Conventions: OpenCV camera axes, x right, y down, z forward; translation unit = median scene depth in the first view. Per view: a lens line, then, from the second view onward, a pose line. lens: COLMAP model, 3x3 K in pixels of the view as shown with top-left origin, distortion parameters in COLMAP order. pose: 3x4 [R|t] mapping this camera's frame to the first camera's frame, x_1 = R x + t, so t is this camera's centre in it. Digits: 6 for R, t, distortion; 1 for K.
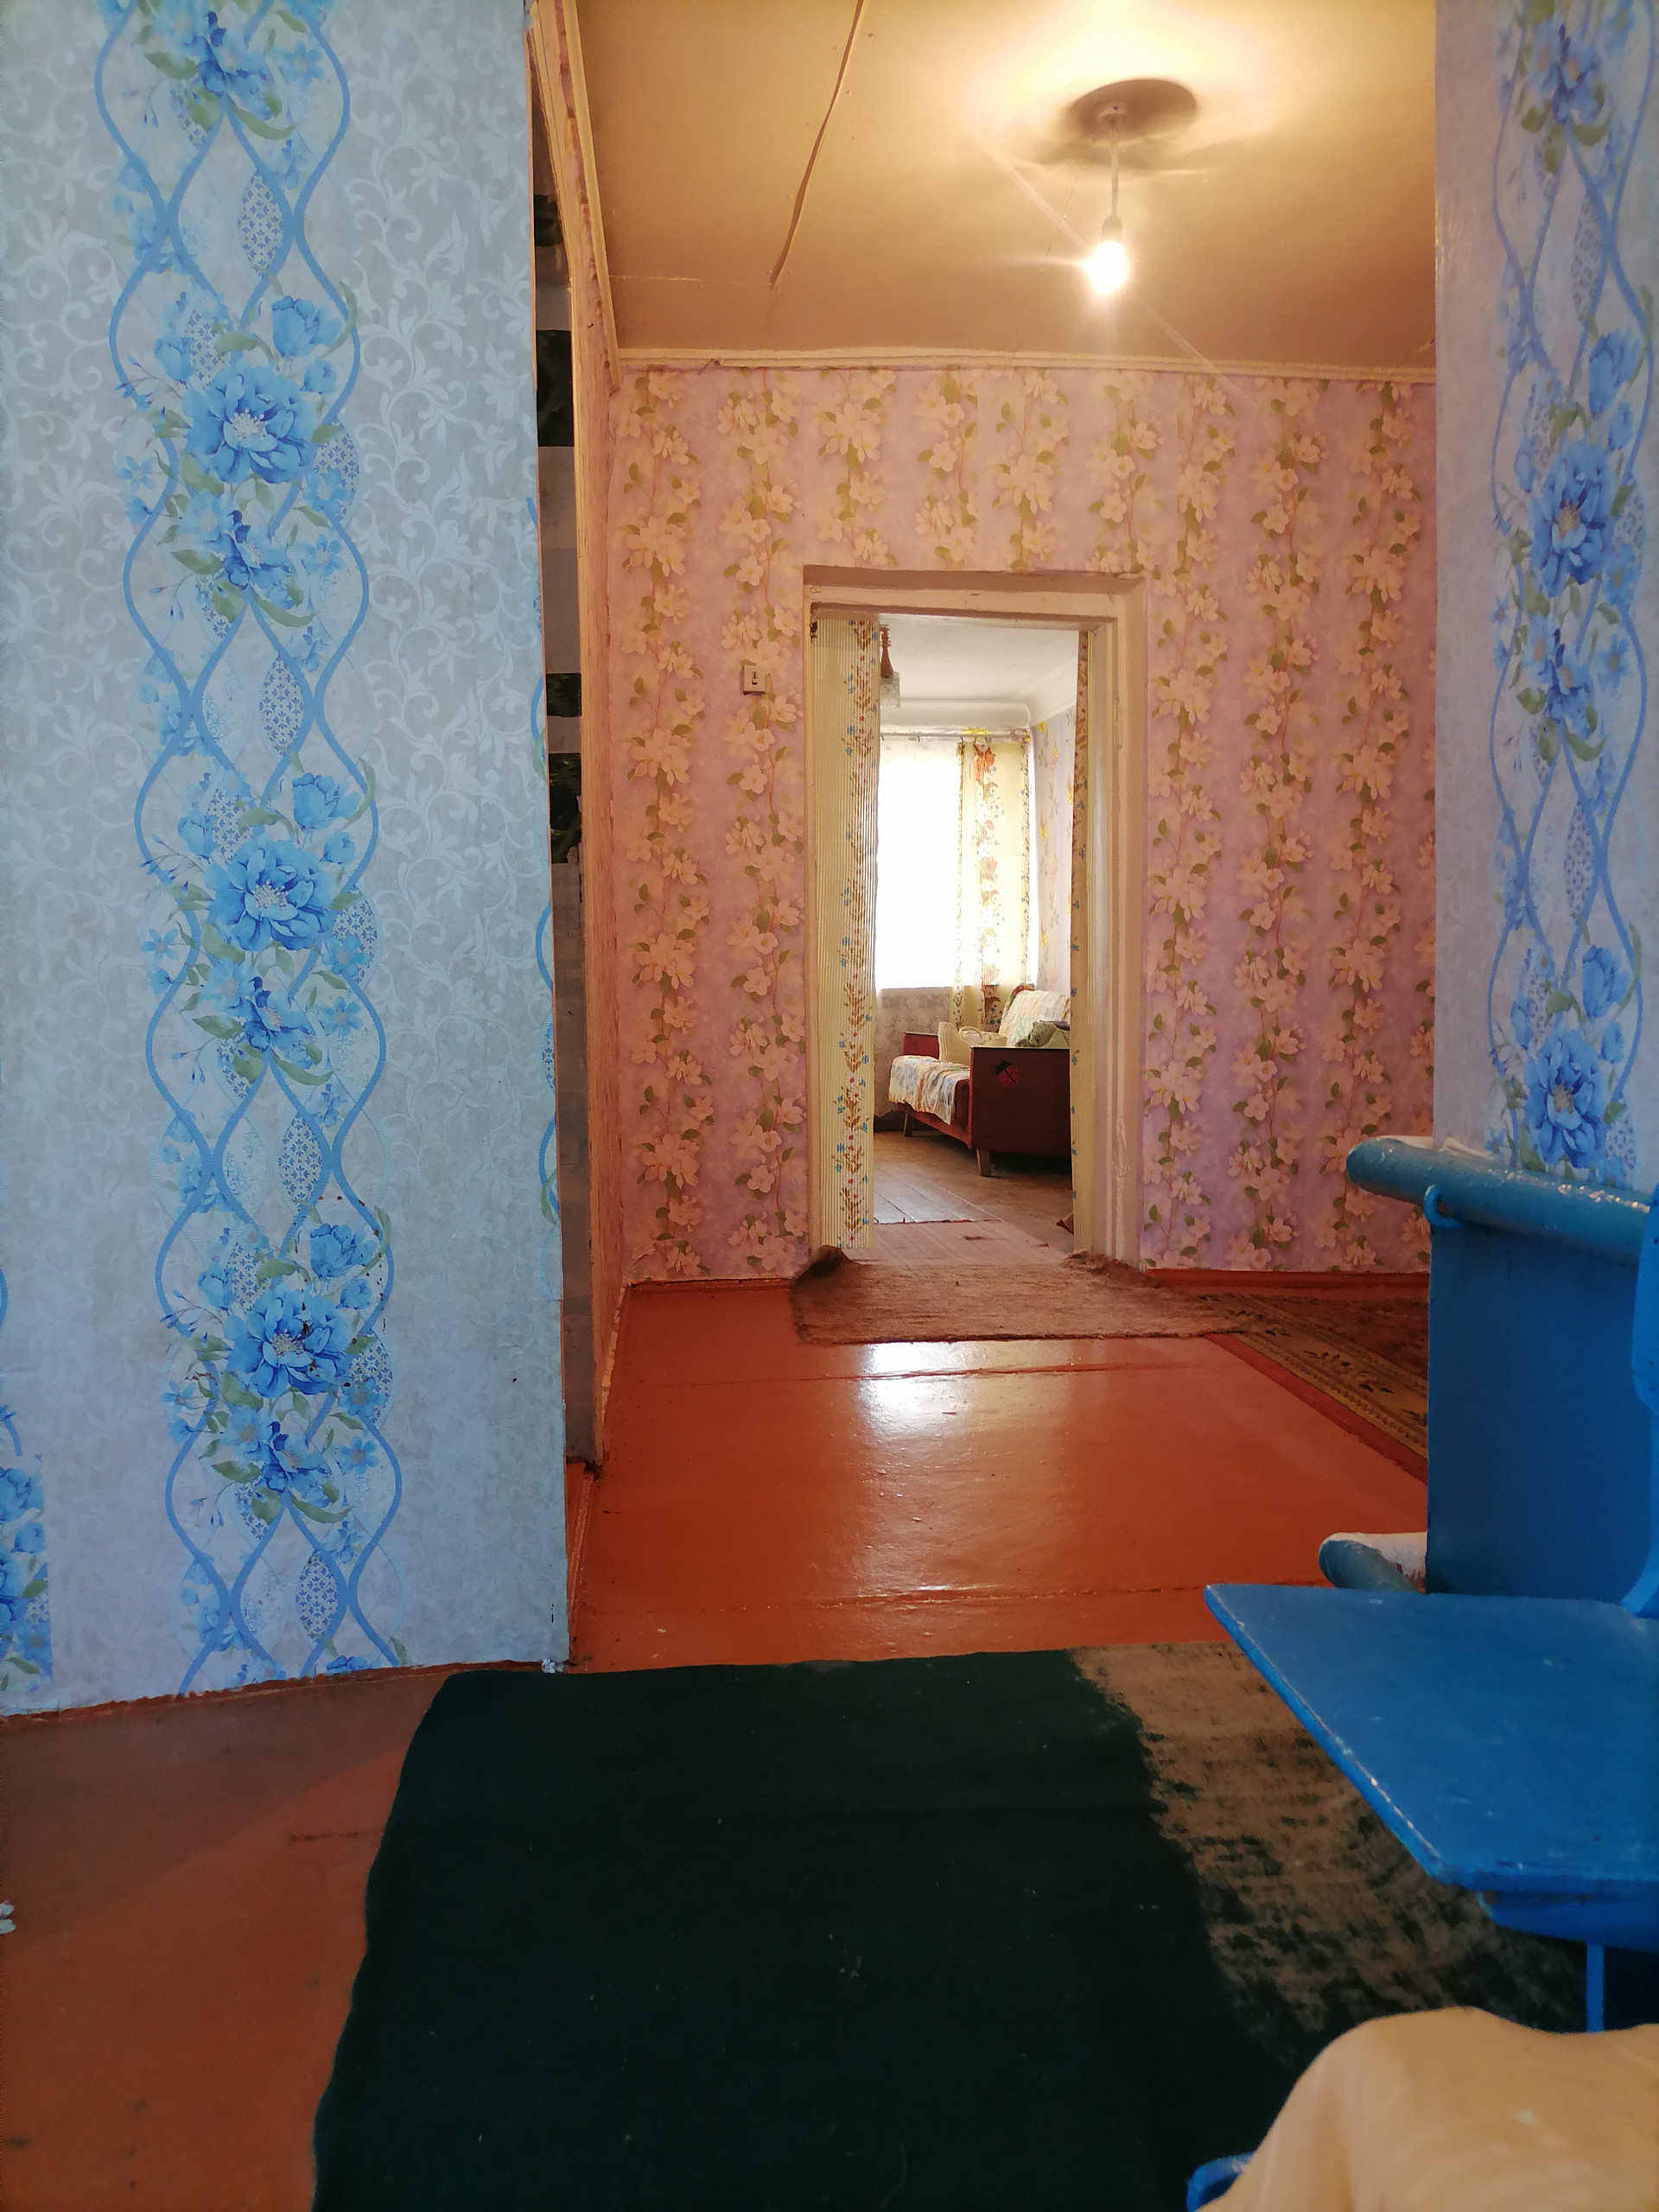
lens RADIAL K [[1721.0, 0, 829.5], [0, 1721.0, 1106.0], [0, 0, 1]] dist [0.043707, -0.042031]
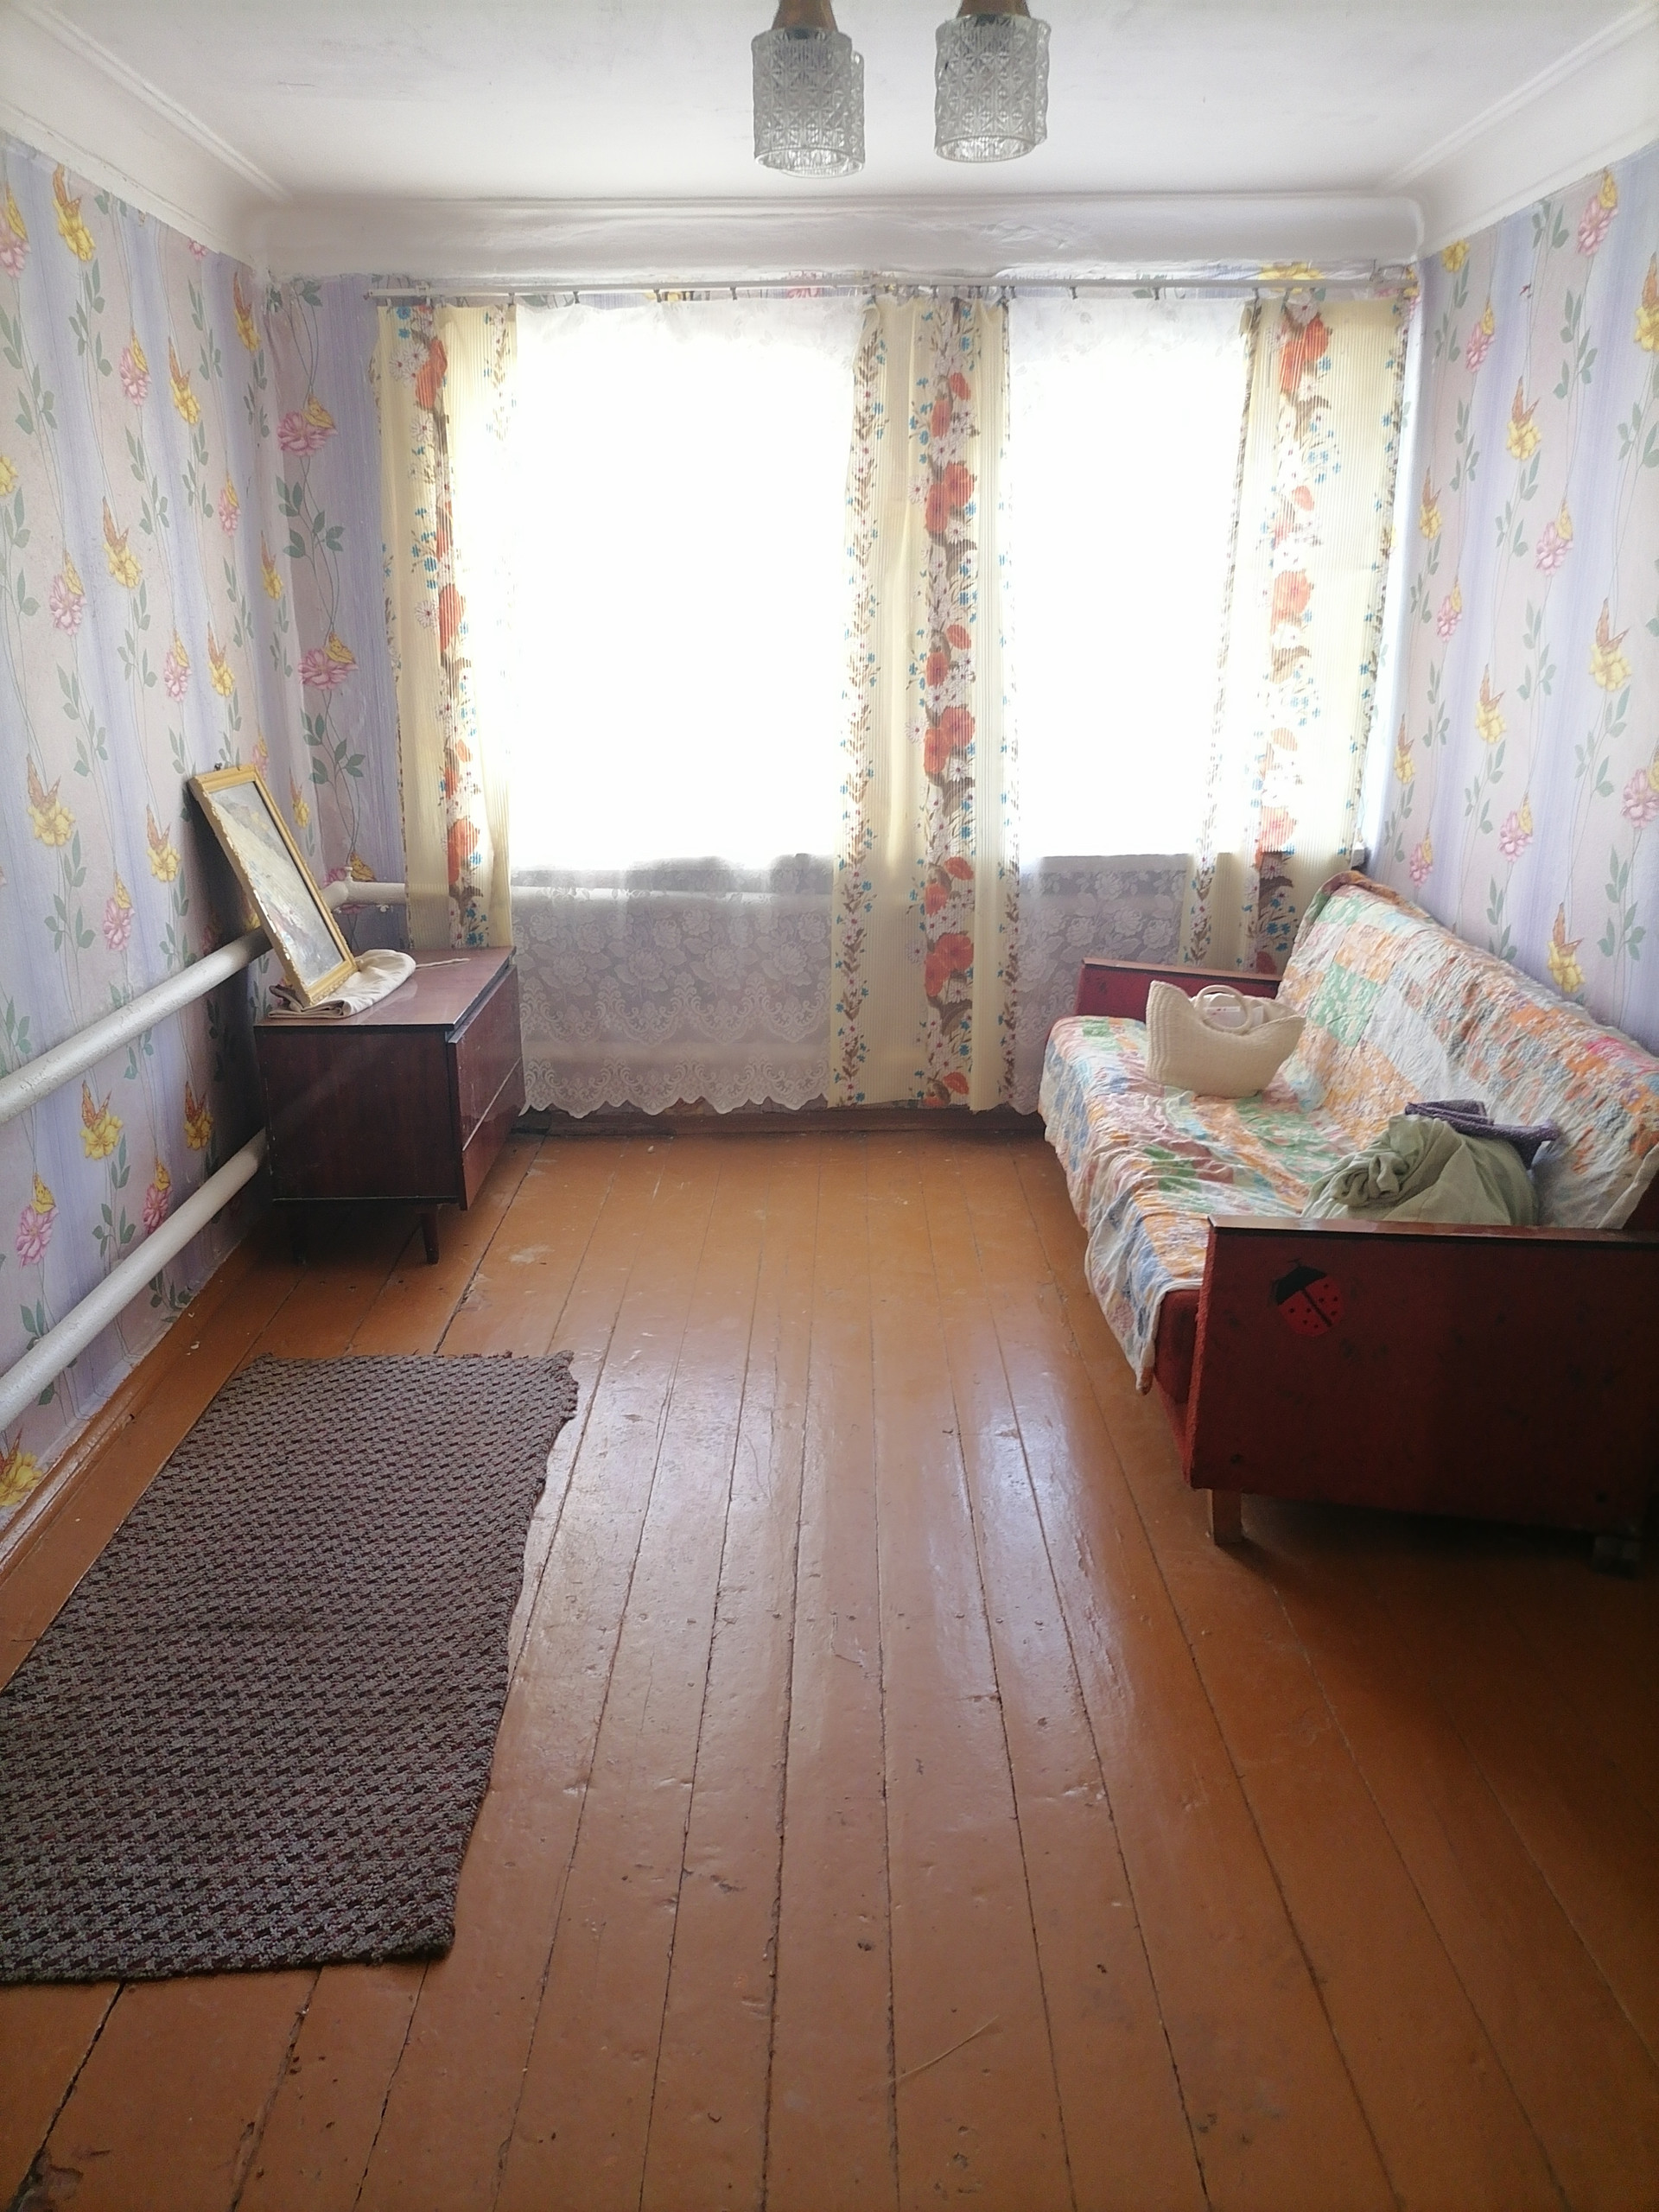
lens RADIAL K [[1721.0, 0, 829.5], [0, 1721.0, 1106.0], [0, 0, 1]] dist [0.043707, -0.042031]
pose [[0.989238, 0.054844, -0.135648, 0.040309], [-0.022206, 0.972629, 0.231299, -0.110347], [0.144621, -0.225797, 0.963380, 0.508422]]
